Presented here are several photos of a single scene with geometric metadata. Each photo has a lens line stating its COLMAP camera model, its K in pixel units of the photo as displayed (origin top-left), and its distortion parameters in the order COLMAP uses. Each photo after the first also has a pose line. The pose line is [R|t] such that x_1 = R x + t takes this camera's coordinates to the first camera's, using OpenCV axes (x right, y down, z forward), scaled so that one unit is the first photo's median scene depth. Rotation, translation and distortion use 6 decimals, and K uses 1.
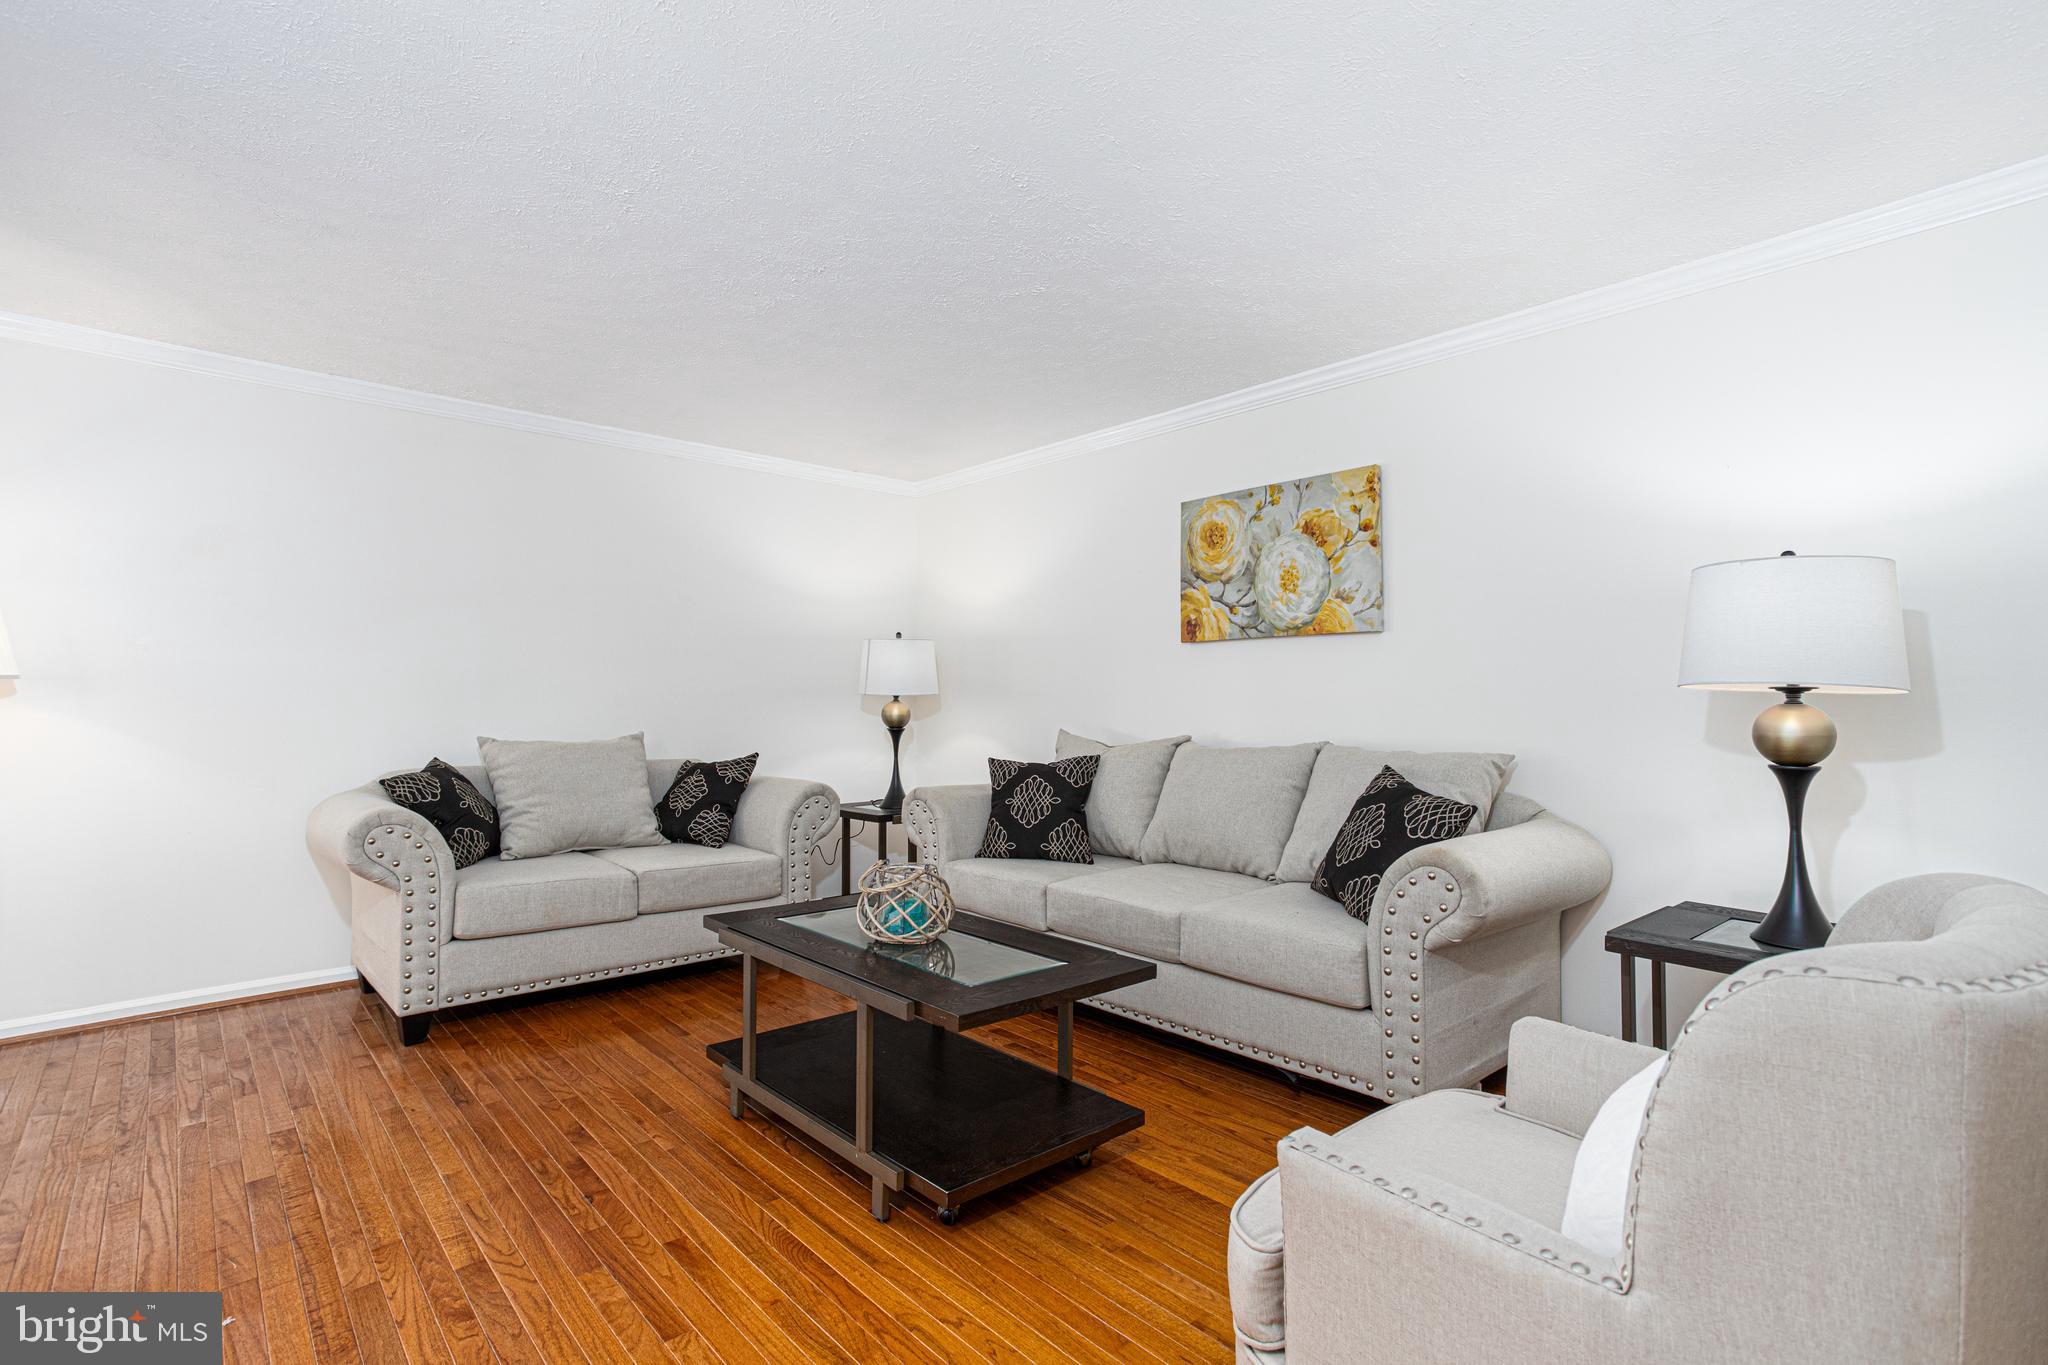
lens RADIAL K [[979.5, 0, 1036.7], [0, 979.5, 674.7], [0, 0, 1]] dist [-0.001405, 0.002279]
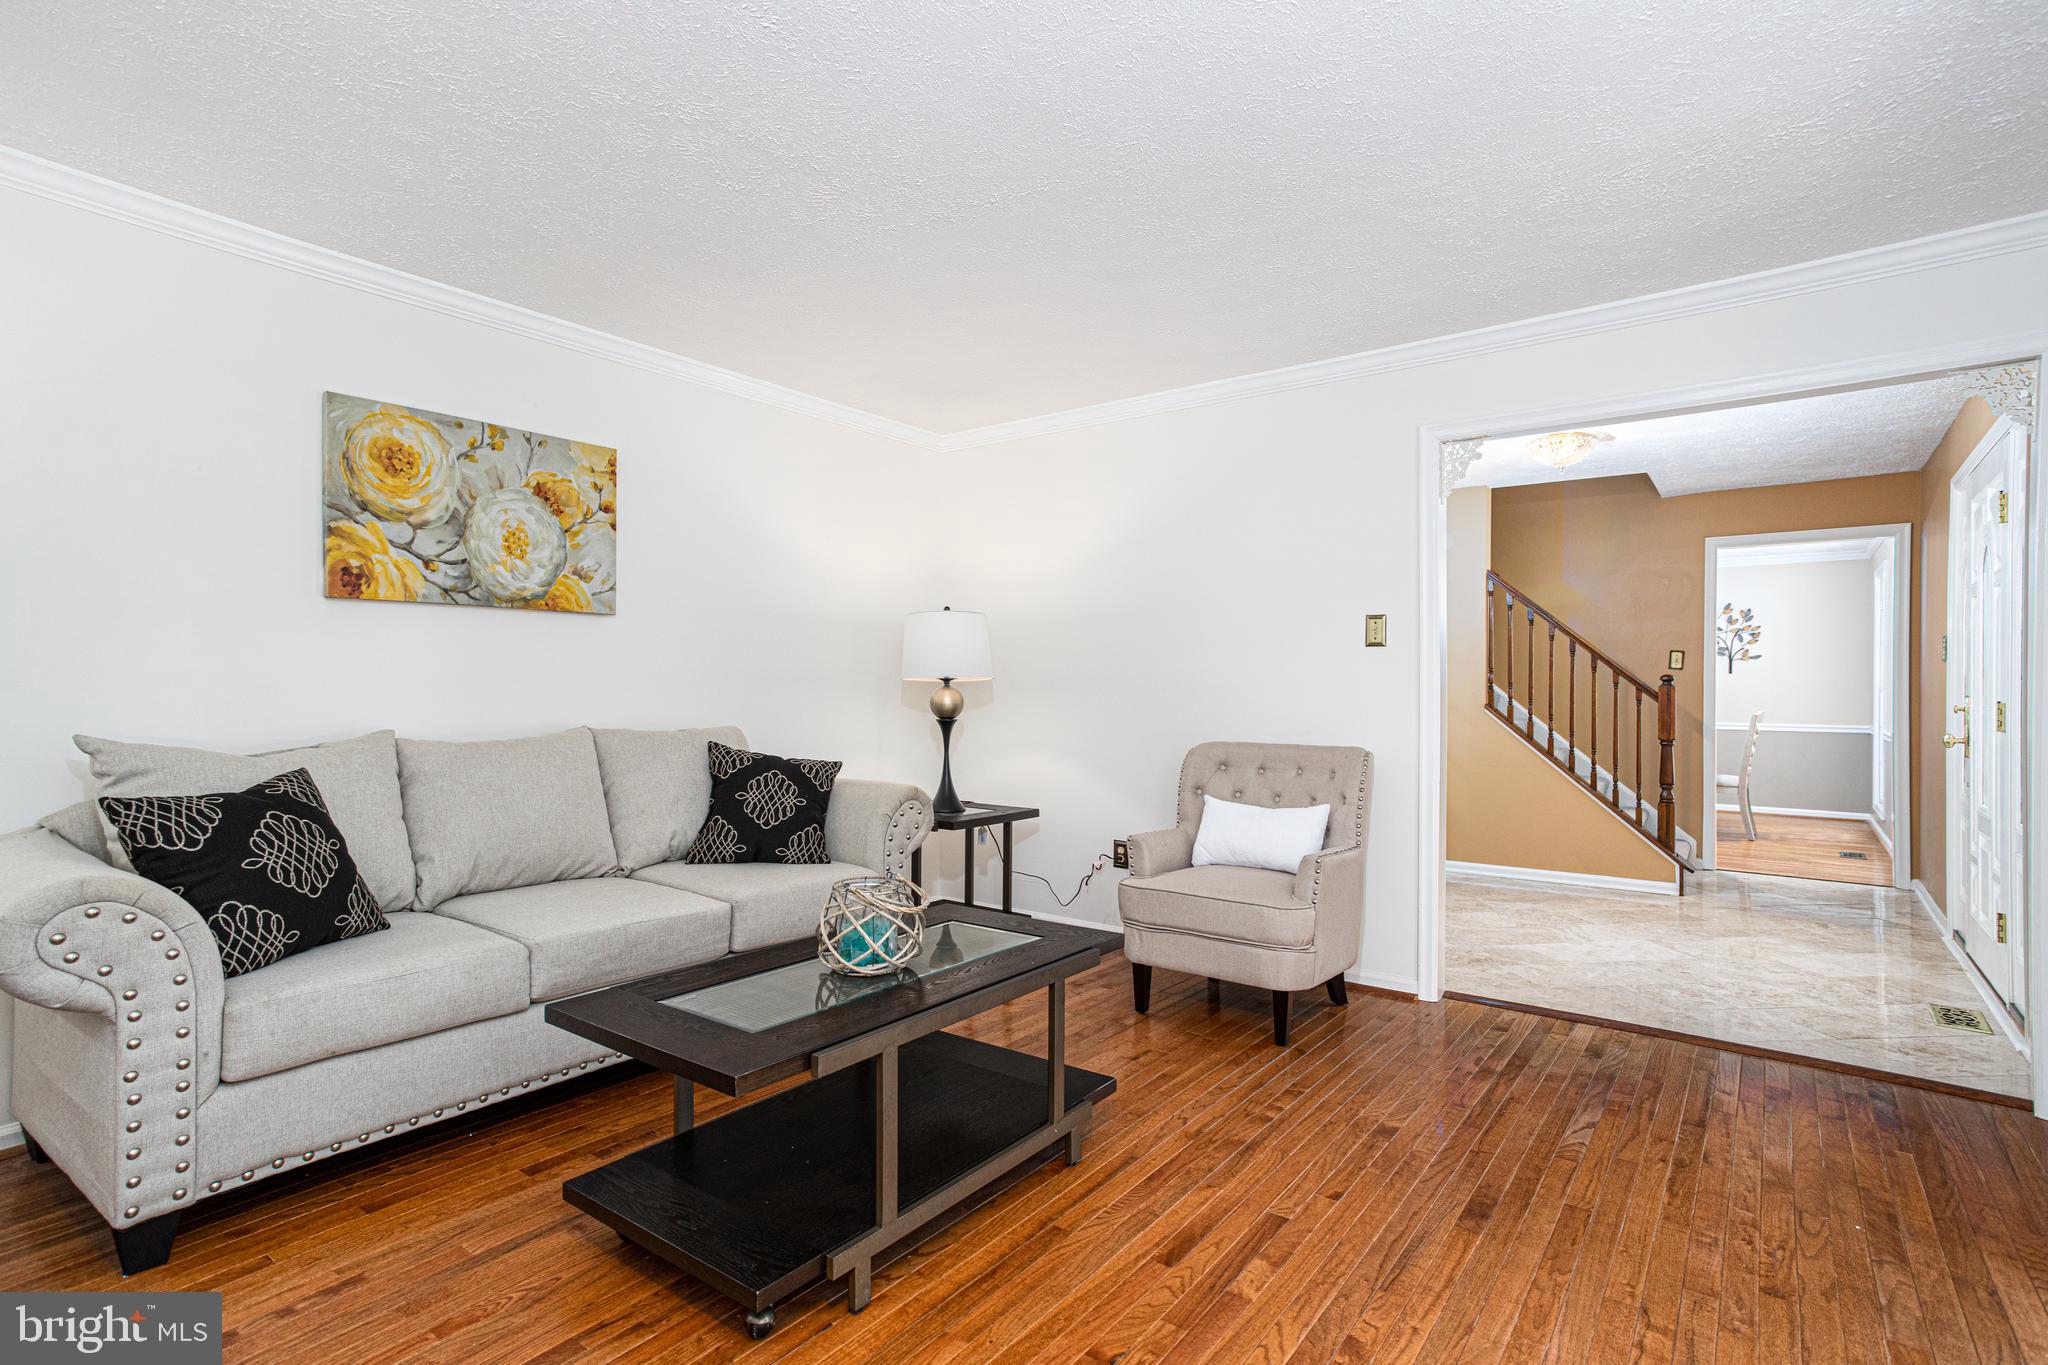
lens RADIAL K [[979.5, 0, 1034.4], [0, 979.5, 686.9], [0, 0, 1]] dist [-0.001405, 0.002279]
pose [[-0.182218, -0.008068, 0.983225, -0.681747], [-0.036560, 0.999330, 0.001425, 0.012376], [-0.982578, -0.035687, -0.182391, 0.701339]]
